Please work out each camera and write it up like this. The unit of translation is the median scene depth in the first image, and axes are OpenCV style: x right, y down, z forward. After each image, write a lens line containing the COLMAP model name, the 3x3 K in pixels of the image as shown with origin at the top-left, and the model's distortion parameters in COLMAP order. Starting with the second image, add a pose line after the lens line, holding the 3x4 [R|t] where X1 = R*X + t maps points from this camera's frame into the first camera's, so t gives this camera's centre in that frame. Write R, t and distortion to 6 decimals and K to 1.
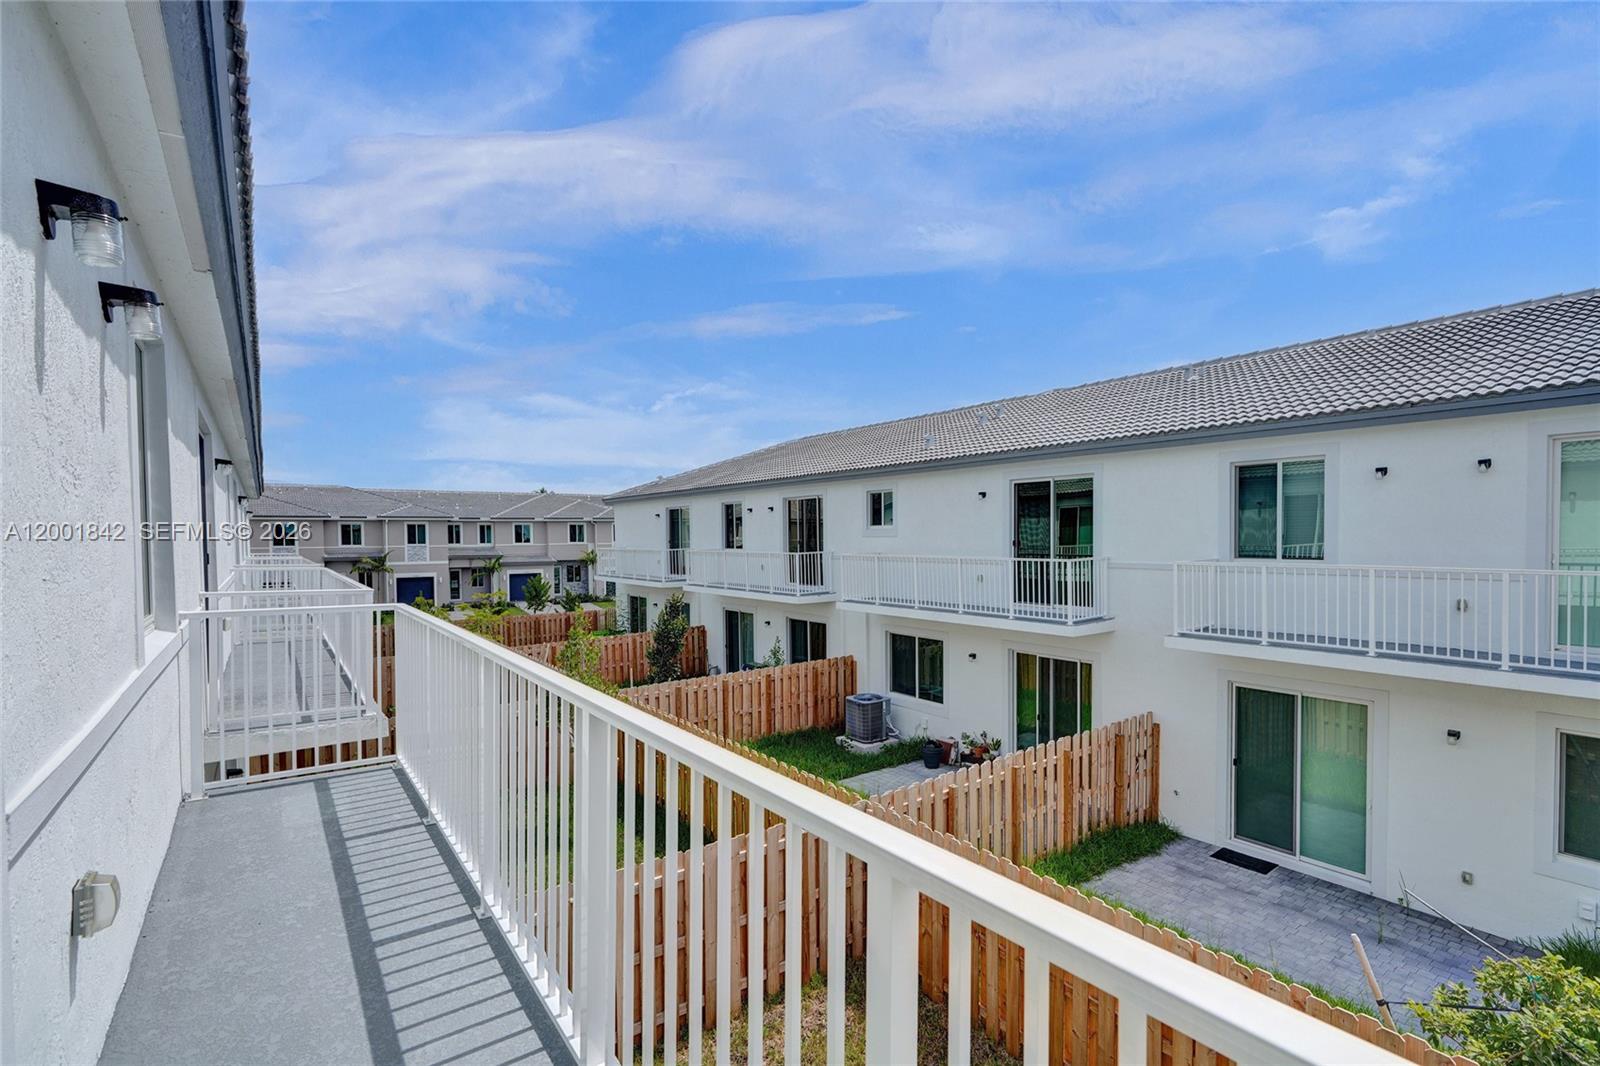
lens RADIAL K [[742.5, 0, 798.4], [0, 742.5, 541.0], [0, 0, 1]] dist [0.027564, -0.009597]
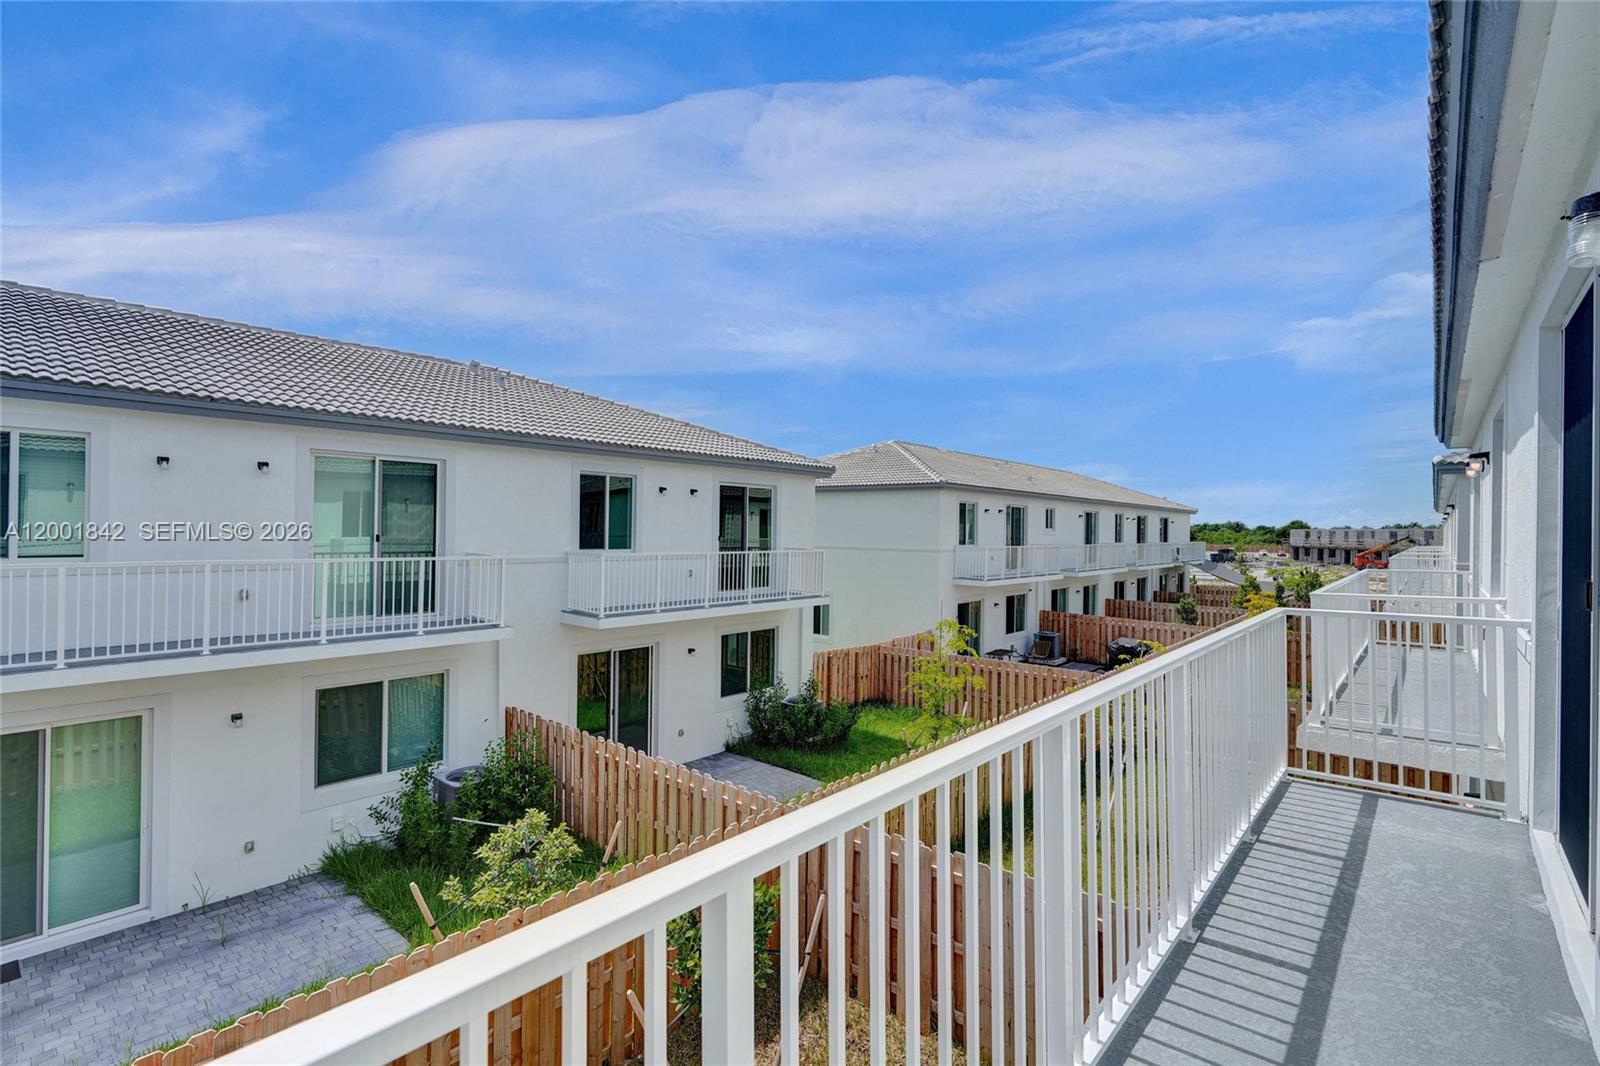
lens RADIAL K [[742.5, 0, 807.6], [0, 742.5, 538.7], [0, 0, 1]] dist [0.027564, -0.009597]
pose [[-0.244717, -0.003267, 0.969589, -0.702699], [-0.003585, 0.999991, 0.002464, -0.000070], [-0.969588, -0.002872, -0.244727, 0.978808]]
